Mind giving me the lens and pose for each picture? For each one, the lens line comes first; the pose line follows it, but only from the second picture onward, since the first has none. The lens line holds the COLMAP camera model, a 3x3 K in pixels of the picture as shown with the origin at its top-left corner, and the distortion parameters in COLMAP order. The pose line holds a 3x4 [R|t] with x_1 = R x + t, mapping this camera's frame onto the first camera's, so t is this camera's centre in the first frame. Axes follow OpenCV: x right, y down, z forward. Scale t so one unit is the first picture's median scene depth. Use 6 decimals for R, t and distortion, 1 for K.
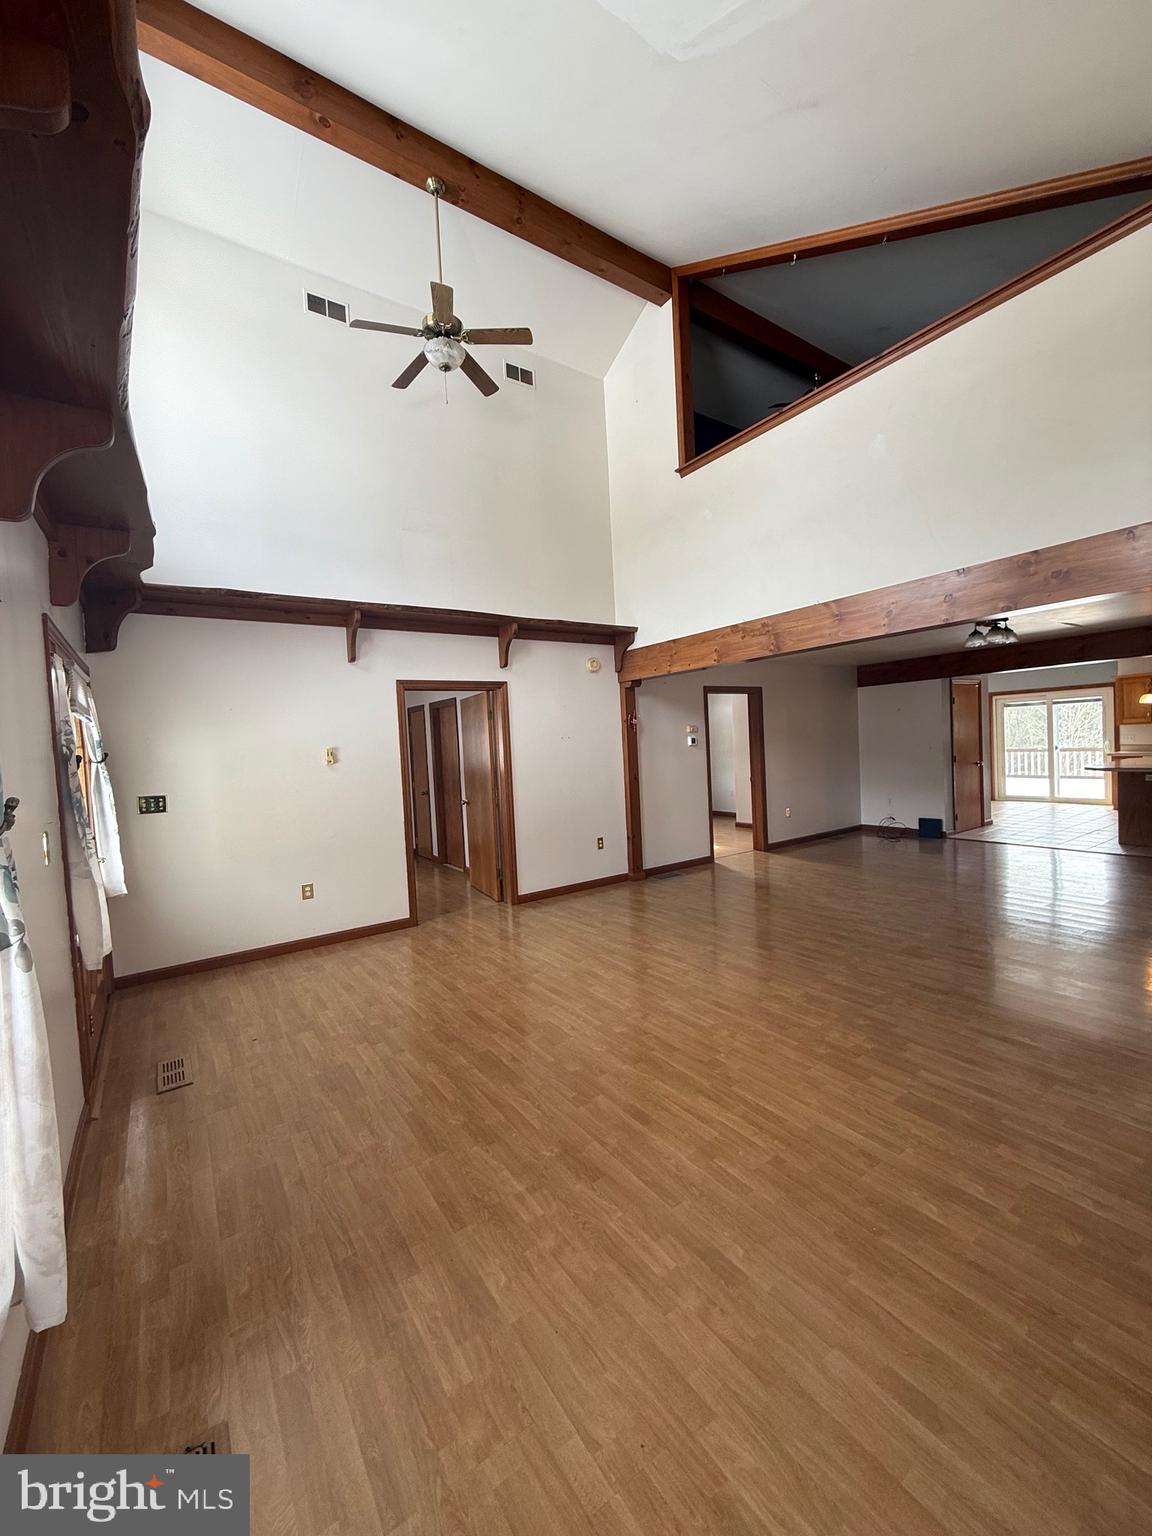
lens RADIAL K [[611.1, 0, 576.0], [0, 611.1, 768.0], [0, 0, 1]] dist [0.001189, 0.000718]
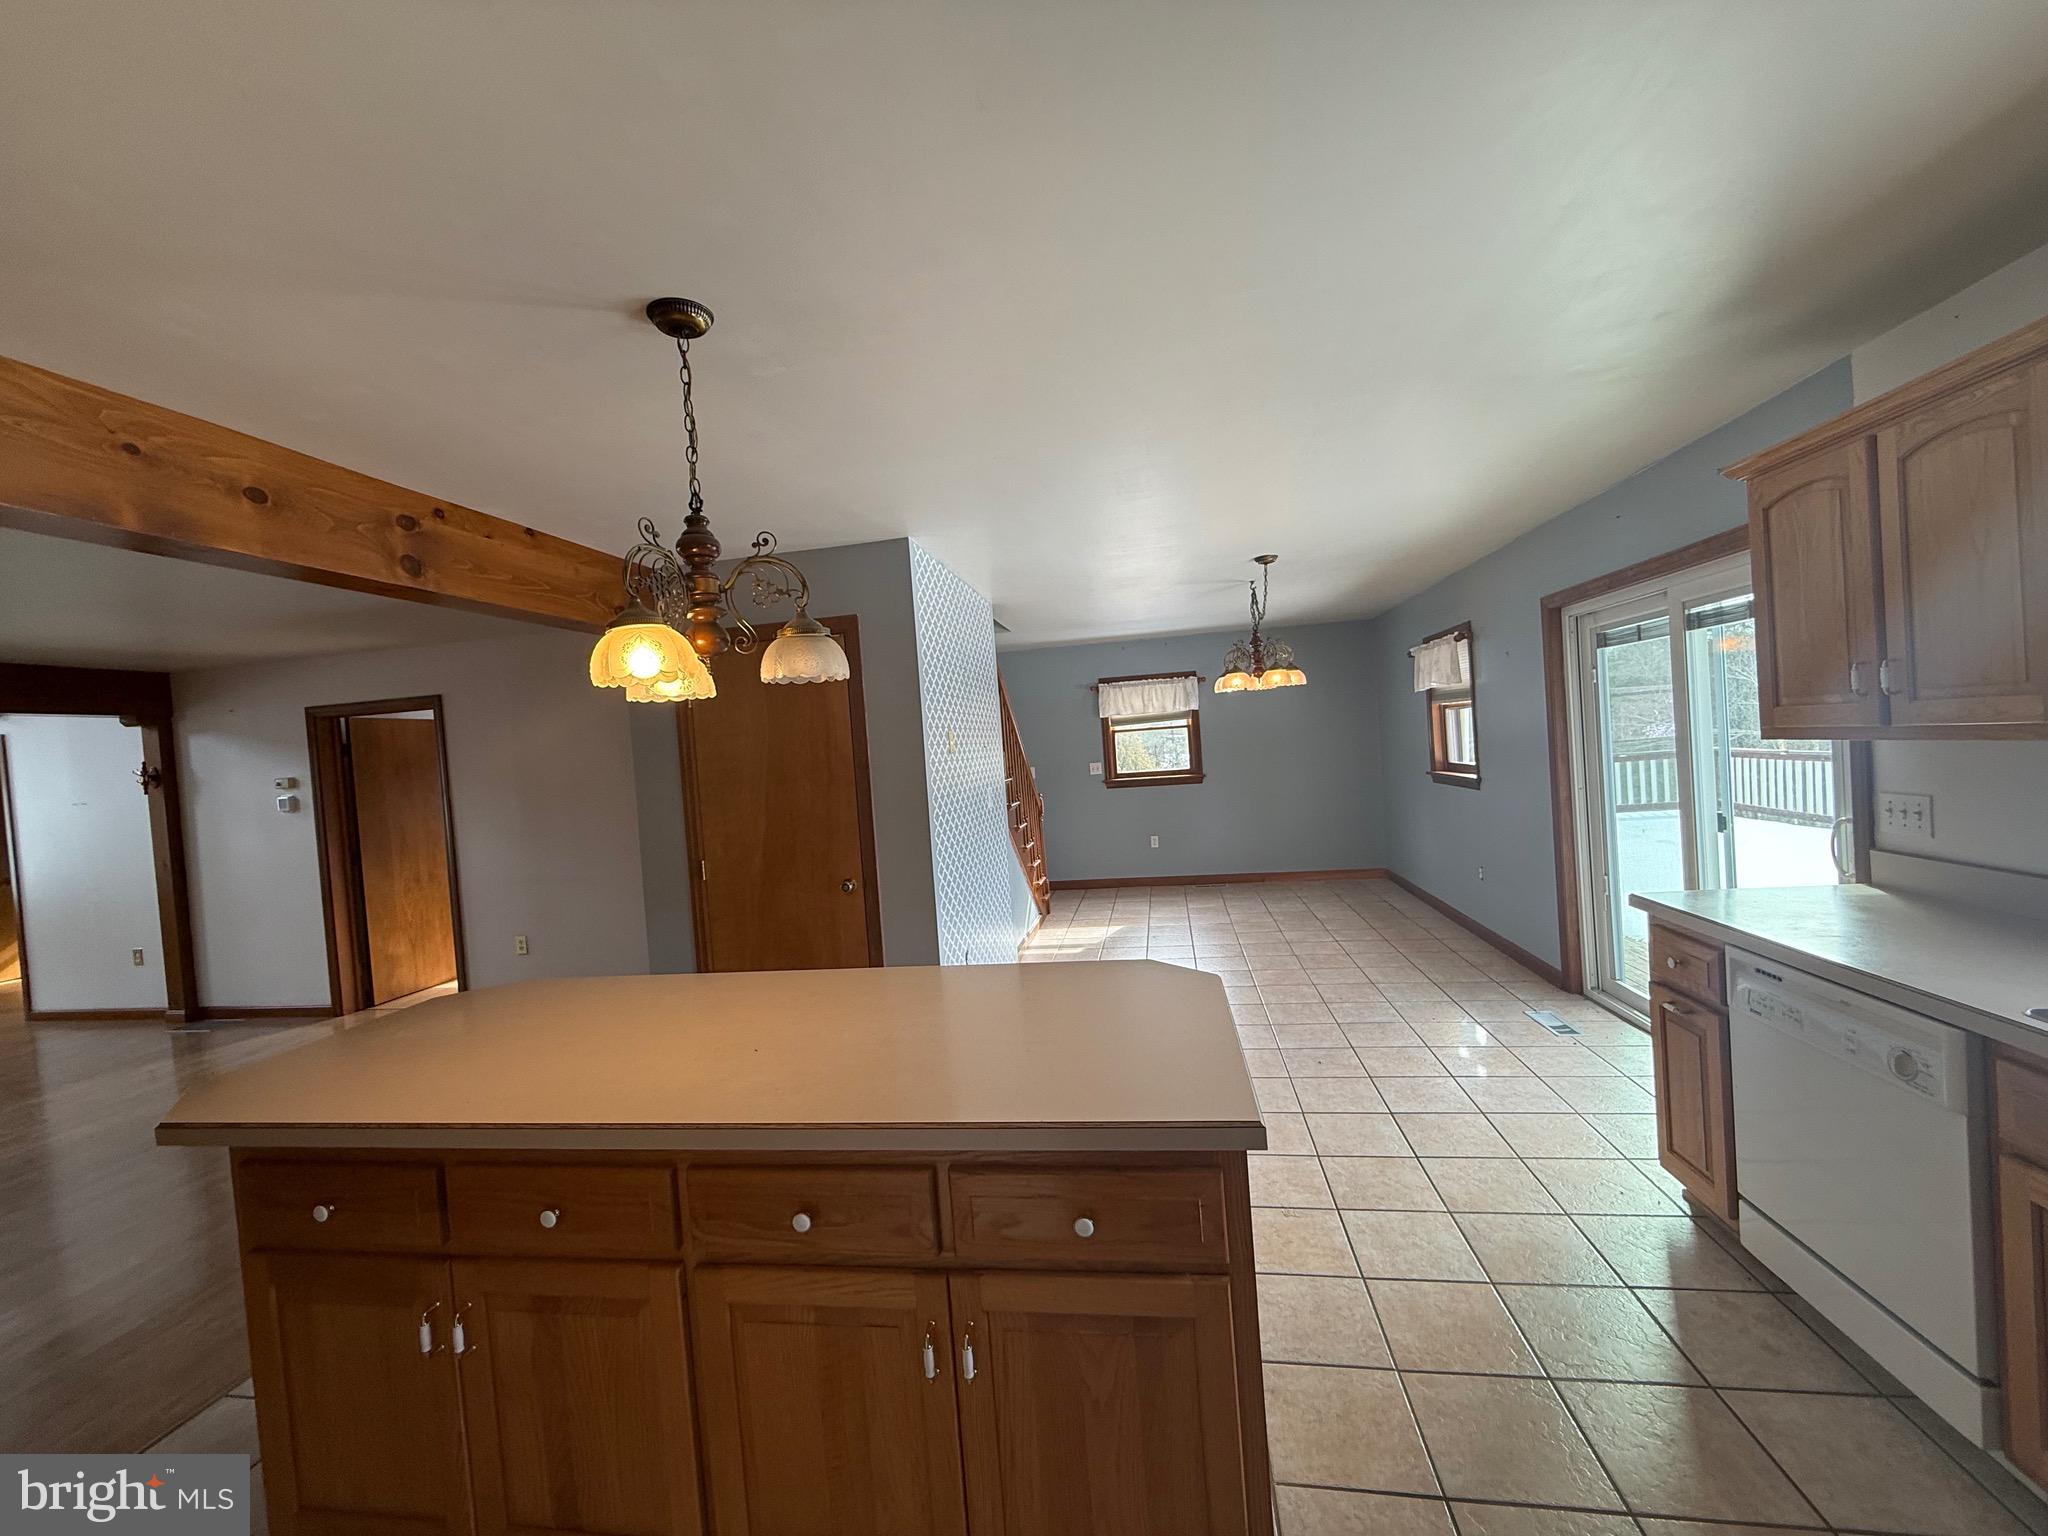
lens RADIAL K [[814.8, 0, 1024.0], [0, 814.8, 768.0], [0, 0, 1]] dist [0.001189, 0.000718]
pose [[0.718576, 0.022090, -0.695098, 1.334083], [0.011541, 0.998979, 0.043679, -0.113322], [0.695353, -0.039409, 0.717587, 1.003650]]
